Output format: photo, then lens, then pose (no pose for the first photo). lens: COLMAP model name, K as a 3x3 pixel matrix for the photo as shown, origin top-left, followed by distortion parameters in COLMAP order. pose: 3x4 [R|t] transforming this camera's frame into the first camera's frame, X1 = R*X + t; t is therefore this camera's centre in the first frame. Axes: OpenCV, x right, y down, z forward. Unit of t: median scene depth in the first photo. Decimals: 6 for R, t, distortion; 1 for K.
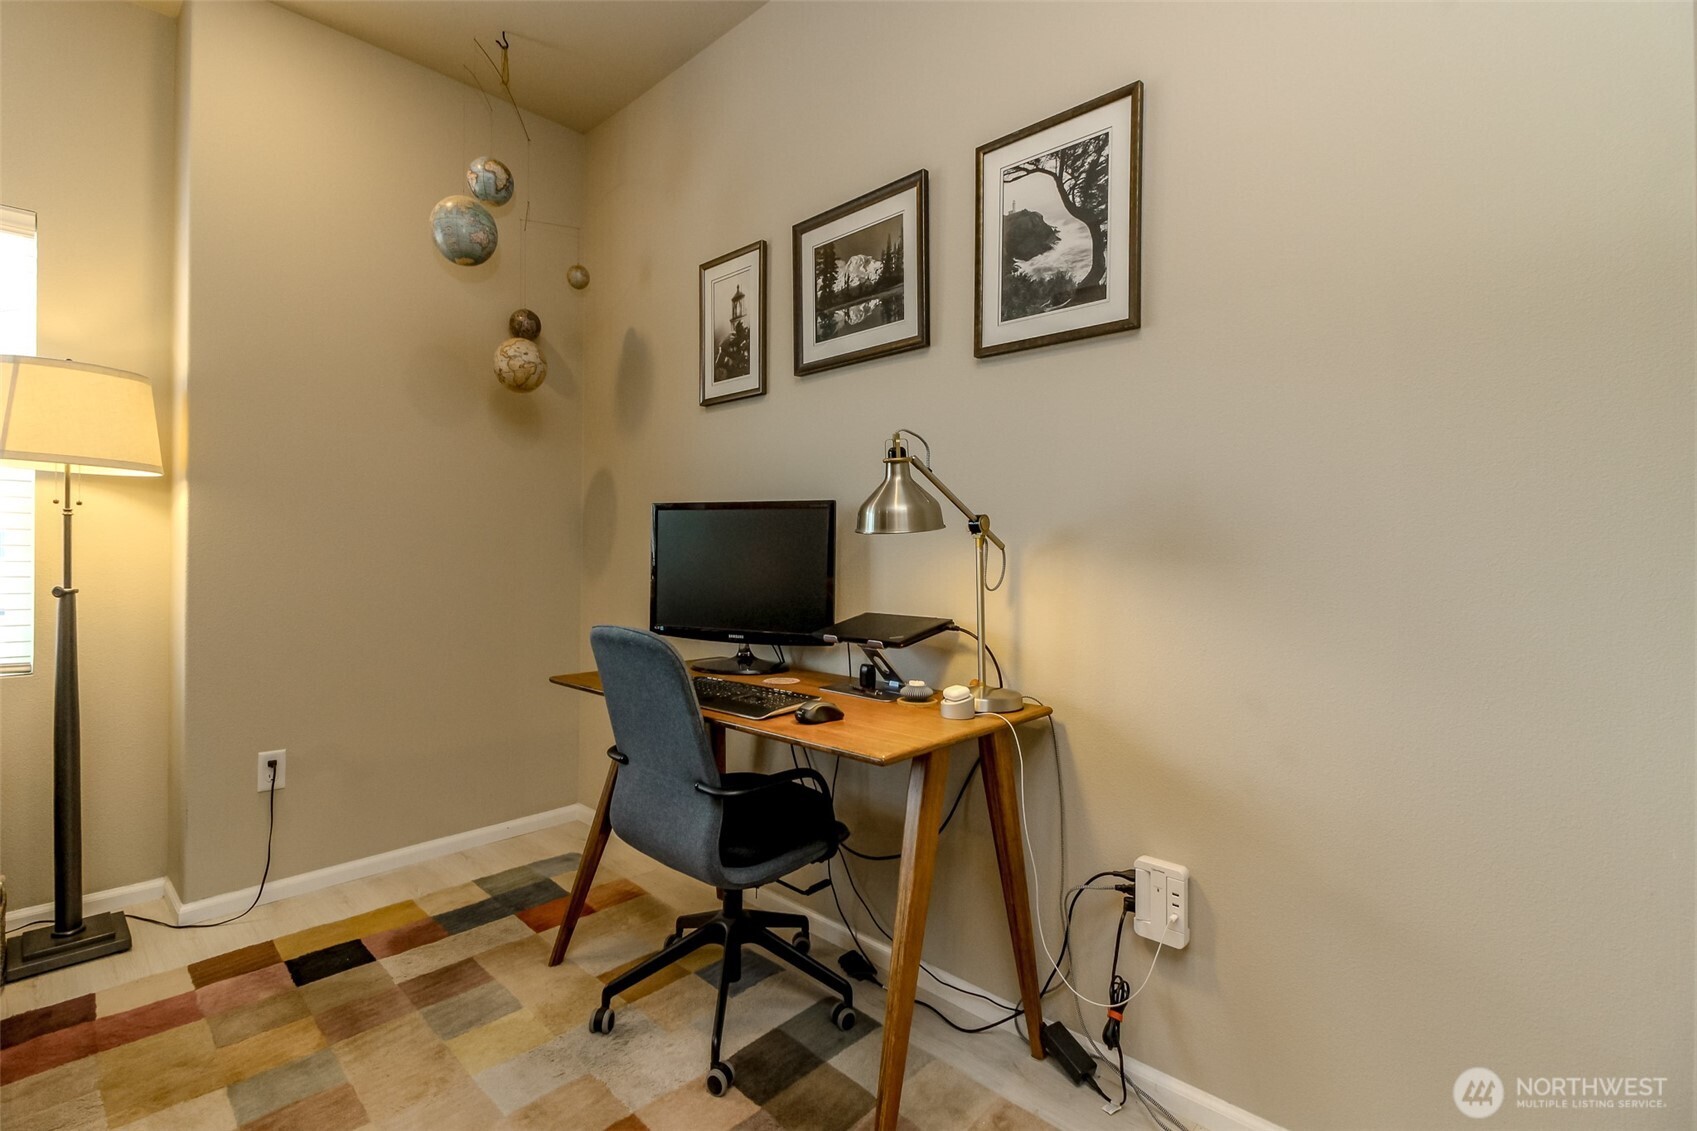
lens RADIAL K [[753.6, 0, 848.5], [0, 753.6, 544.7], [0, 0, 1]] dist [0.003624, -0.000783]
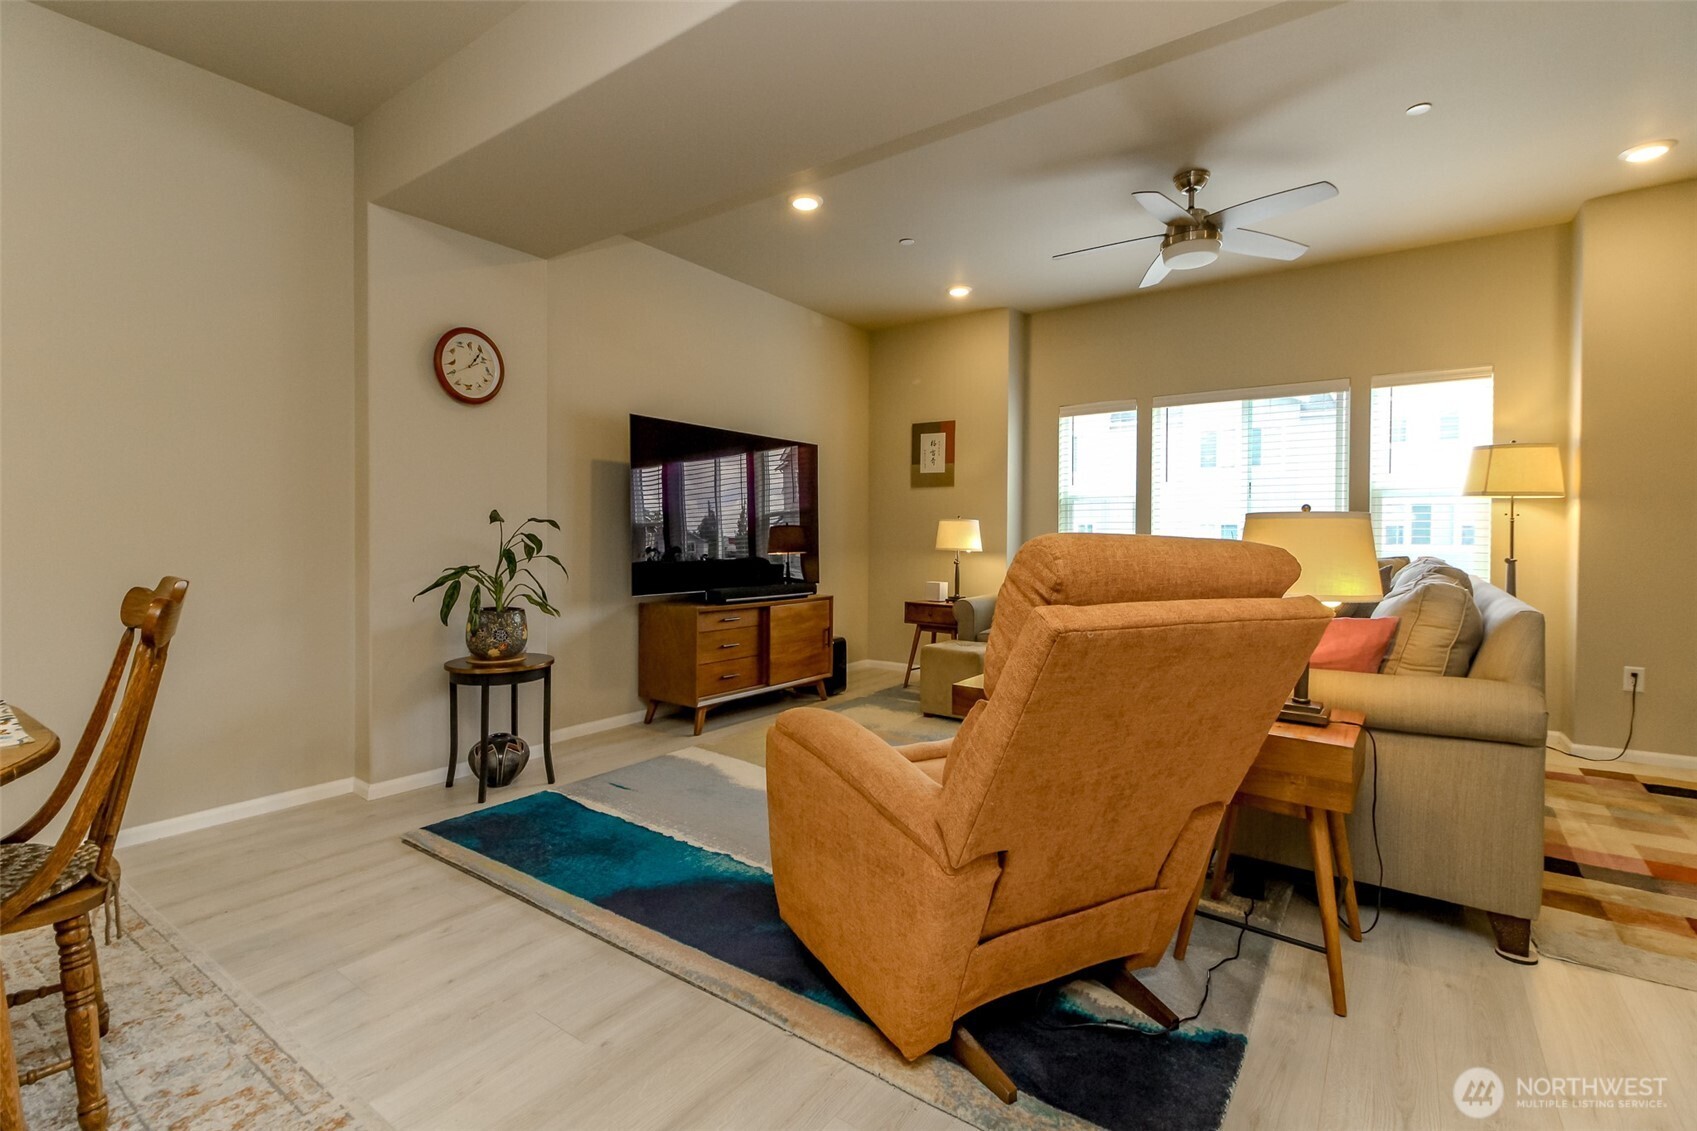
lens RADIAL K [[753.6, 0, 848.5], [0, 753.6, 544.7], [0, 0, 1]] dist [0.003624, -0.000783]
pose [[0.132375, 0.010736, -0.991142, 0.680303], [-0.000102, 0.999941, 0.010818, 0.001434], [0.991200, -0.001331, 0.132369, -0.977406]]
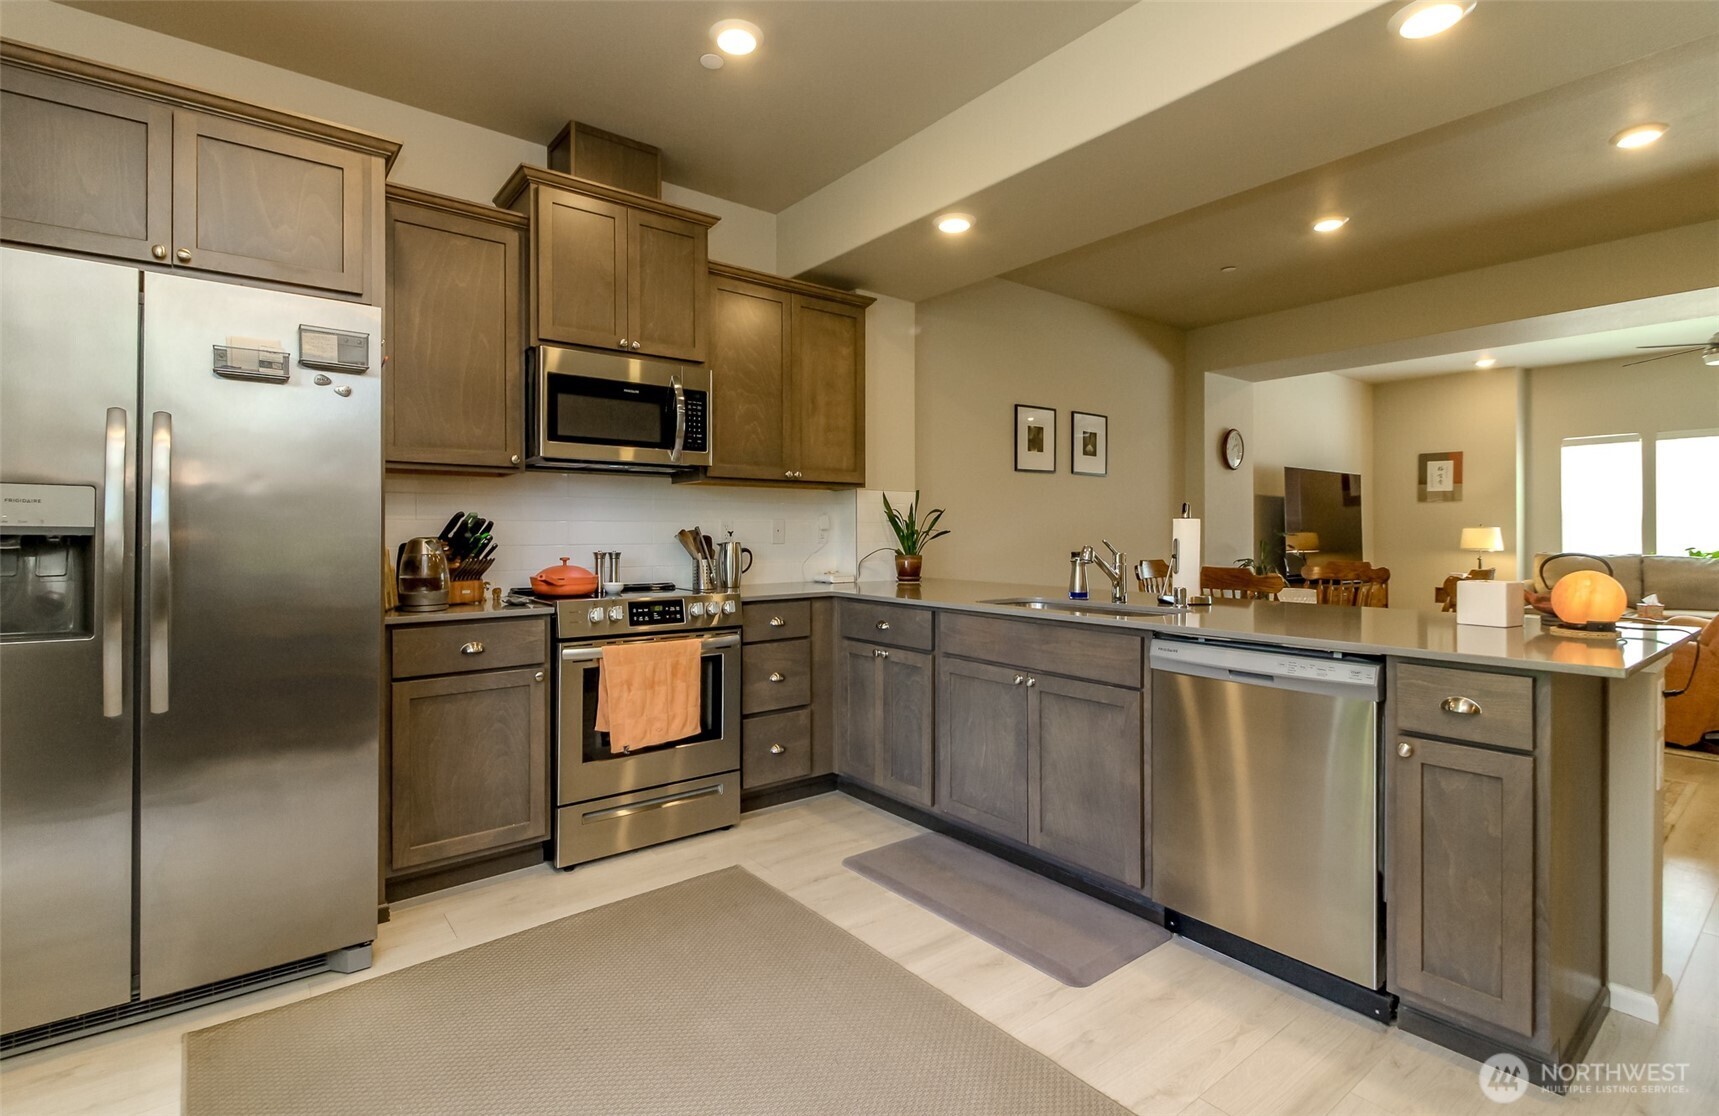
lens RADIAL K [[770.9, 0, 856.0], [0, 770.9, 534.3], [0, 0, 1]] dist [0.018460, -0.016771]
pose [[-0.165499, -0.000409, -0.986210, 2.261116], [0.007120, 0.999973, -0.001610, -0.039774], [0.986184, -0.007288, -0.165491, -2.594774]]
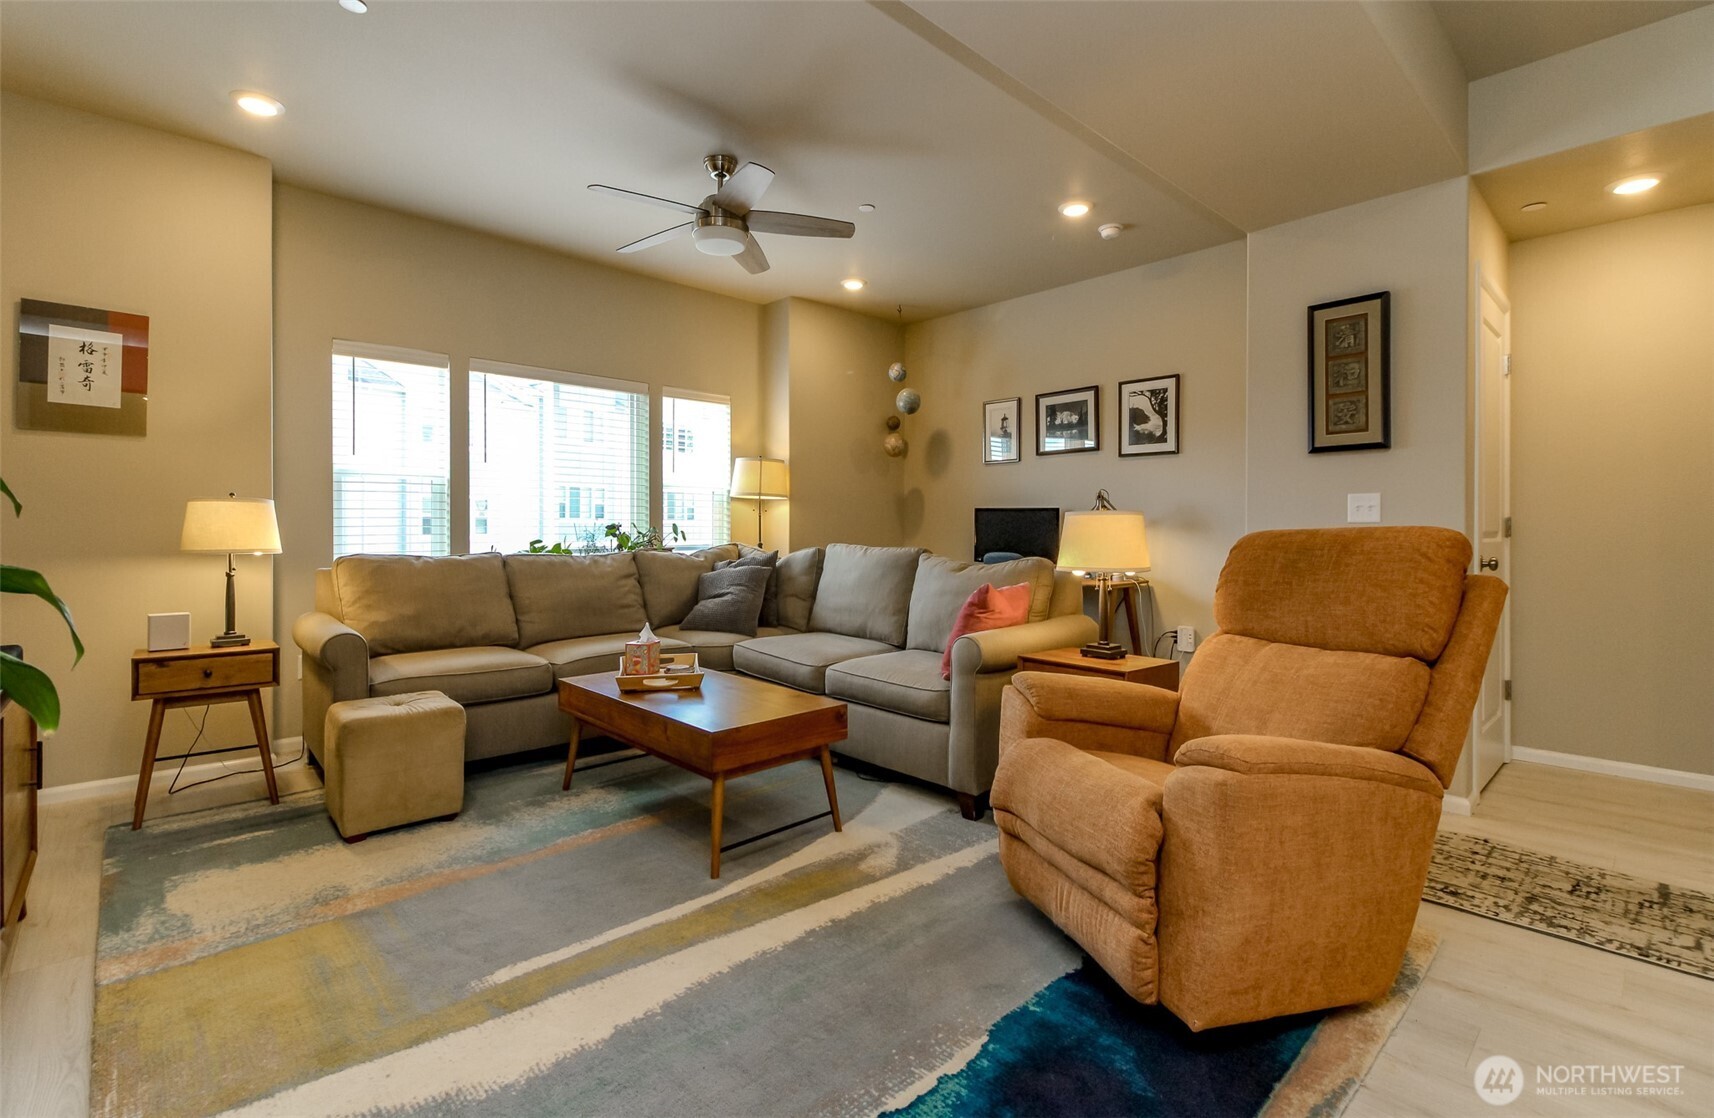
lens RADIAL K [[772.4, 0, 841.7], [0, 772.4, 523.5], [0, 0, 1]] dist [0.002798, 0.000166]
pose [[0.997607, -0.002656, -0.069086, -0.589917], [0.002578, 0.999996, -0.001216, -0.003698], [0.069088, 0.001035, 0.997610, -1.722067]]
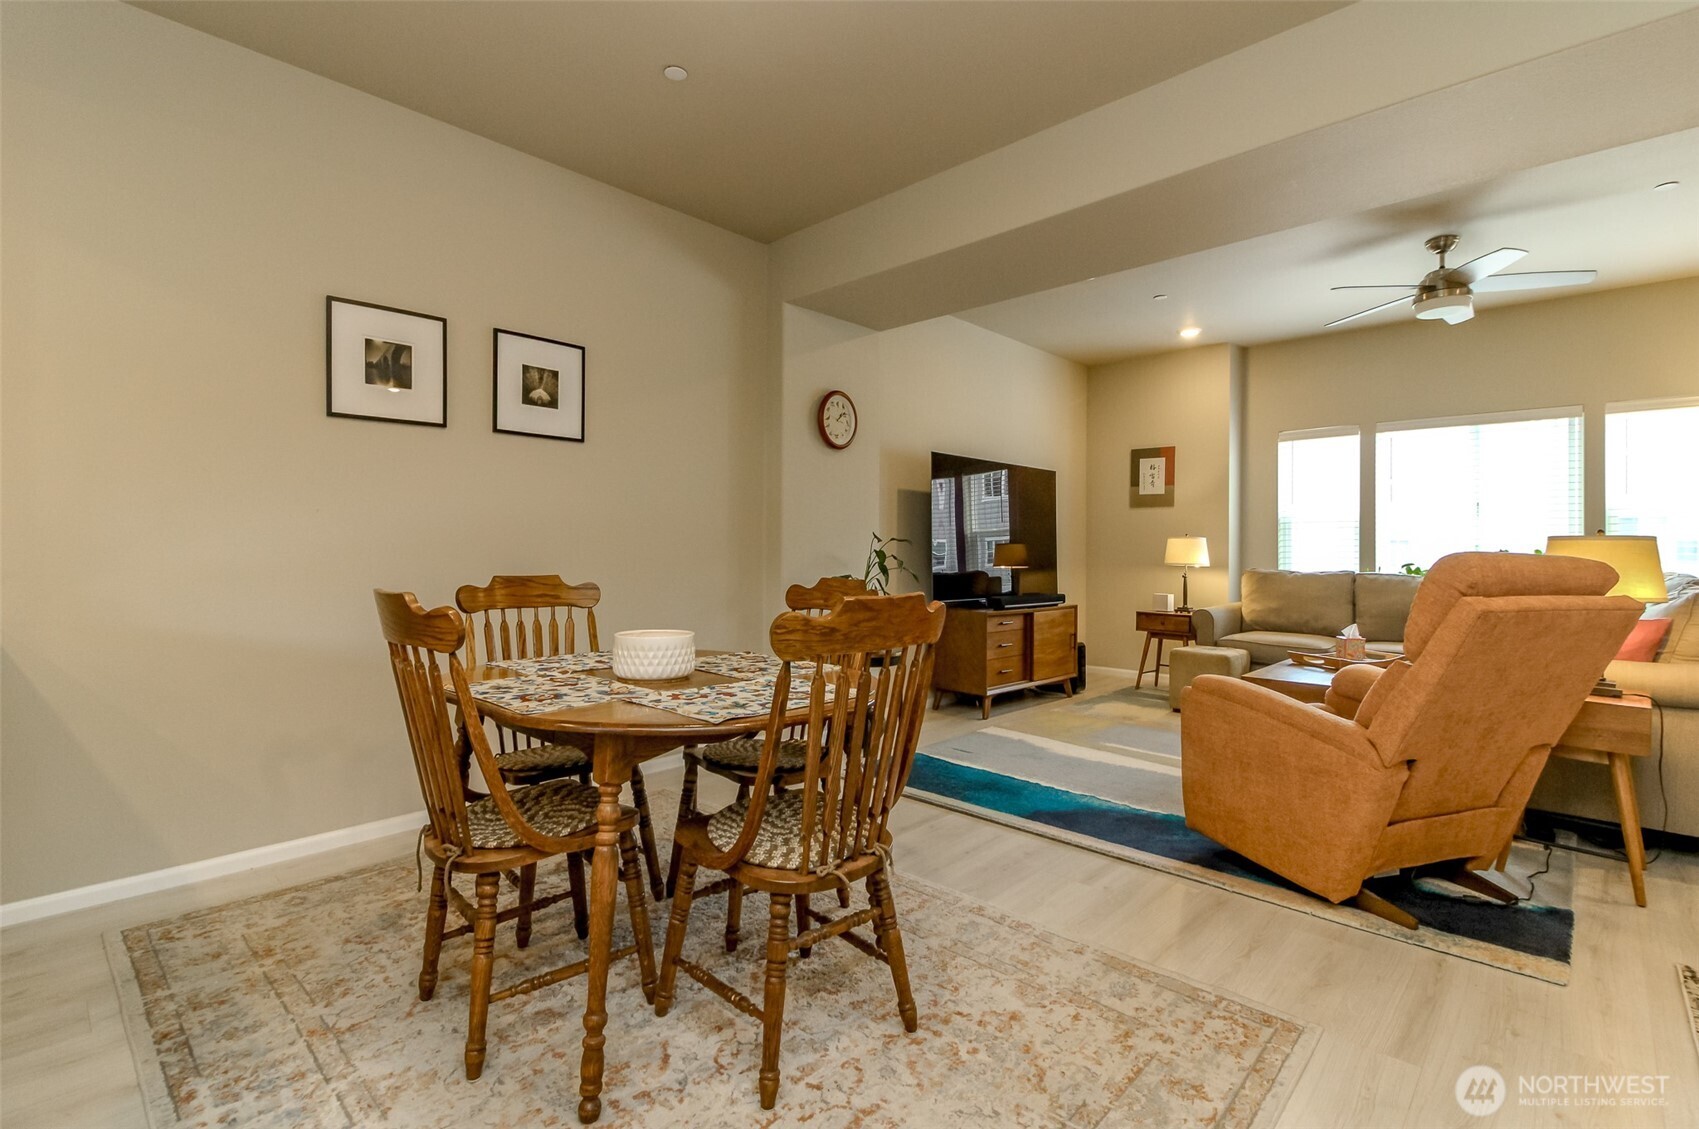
lens RADIAL K [[772.2, 0, 854.2], [0, 772.2, 547.1], [0, 0, 1]] dist [0.002593, -0.007322]
pose [[-0.000435, -0.006076, -0.999981, 1.105961], [-0.001242, 0.999981, -0.006075, -0.000135], [0.999999, 0.001239, -0.000442, -1.539587]]
